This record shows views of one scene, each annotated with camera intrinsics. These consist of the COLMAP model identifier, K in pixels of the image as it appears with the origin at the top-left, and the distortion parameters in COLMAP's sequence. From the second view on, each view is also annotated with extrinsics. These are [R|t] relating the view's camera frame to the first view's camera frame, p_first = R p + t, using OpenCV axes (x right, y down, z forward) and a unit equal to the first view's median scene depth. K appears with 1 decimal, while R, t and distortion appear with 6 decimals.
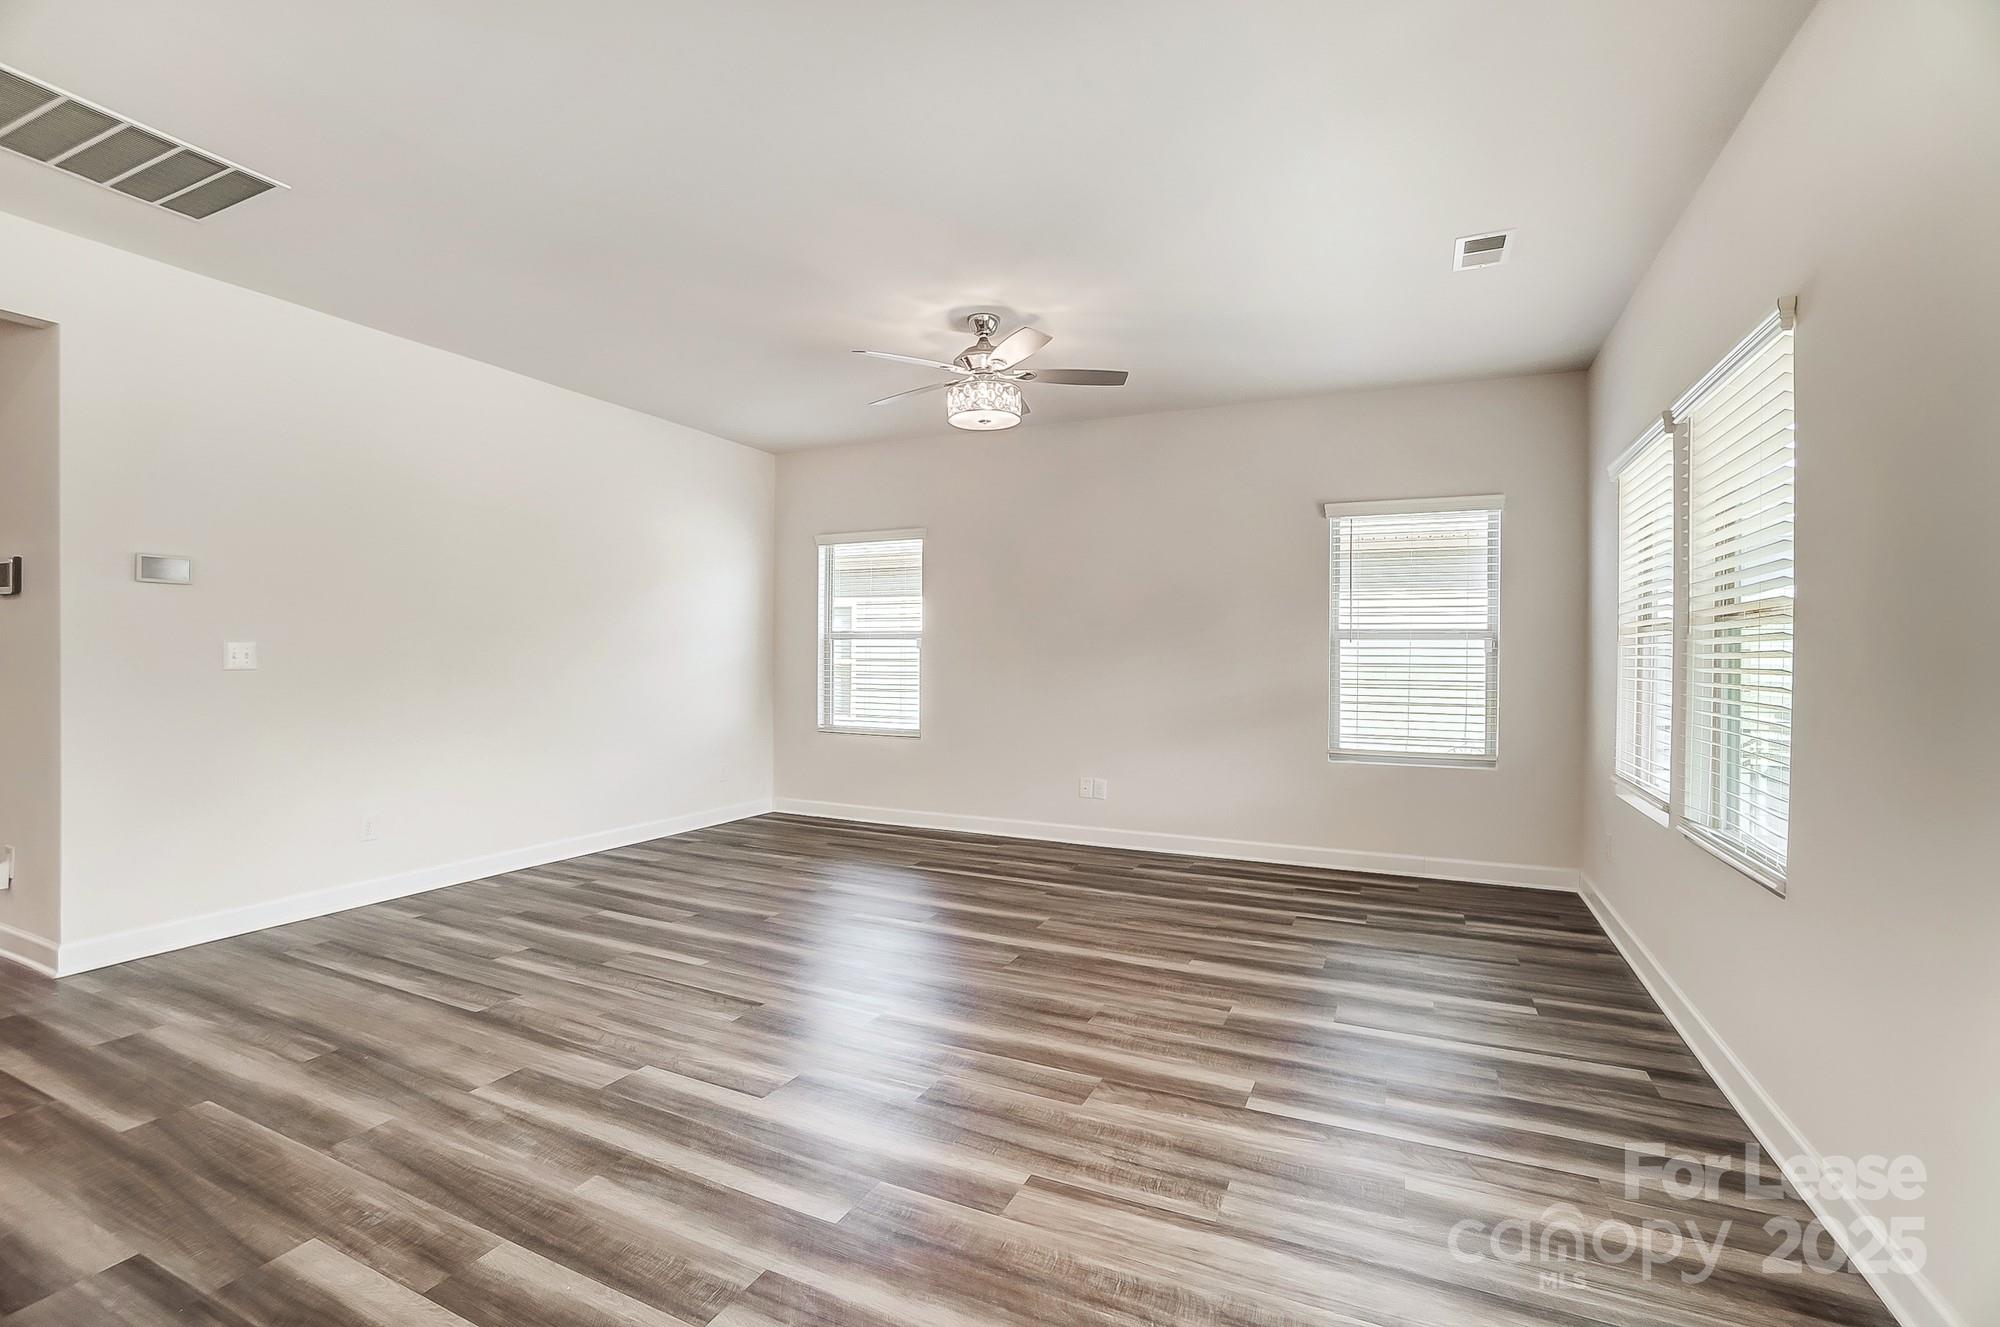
lens RADIAL K [[898.6, 0, 997.9], [0, 898.6, 650.5], [0, 0, 1]] dist [-0.060566, 0.022800]
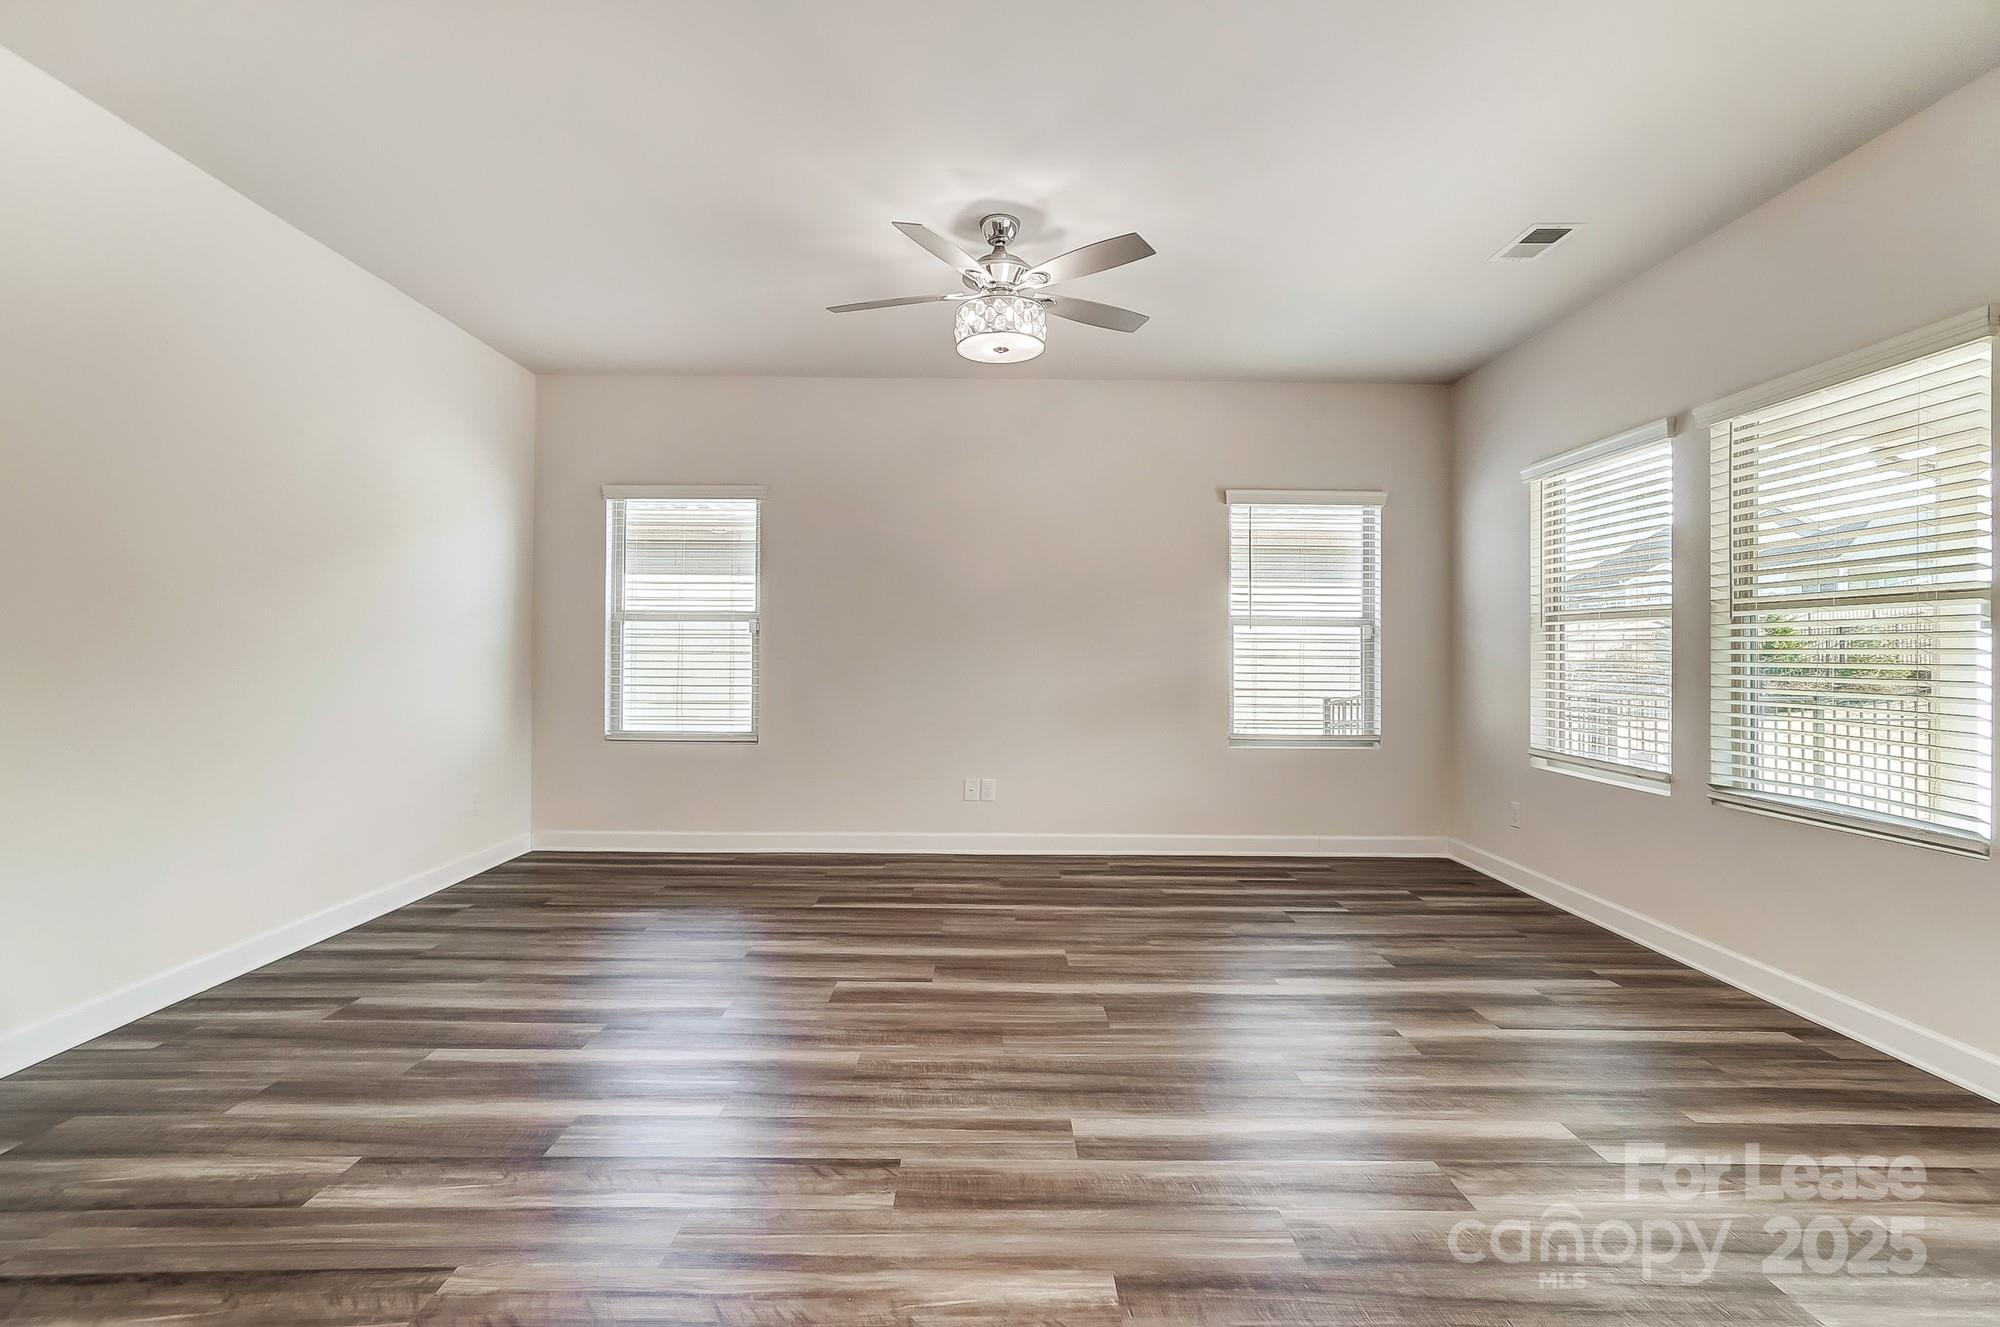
lens RADIAL K [[875.4, 0, 996.0], [0, 875.4, 640.9], [0, 0, 1]] dist [0.002155, 0.001017]
pose [[0.900710, 0.002571, 0.434413, -0.357024], [-0.002520, 0.999997, -0.000692, 0.007332], [-0.434414, -0.000472, 0.900713, 0.278555]]
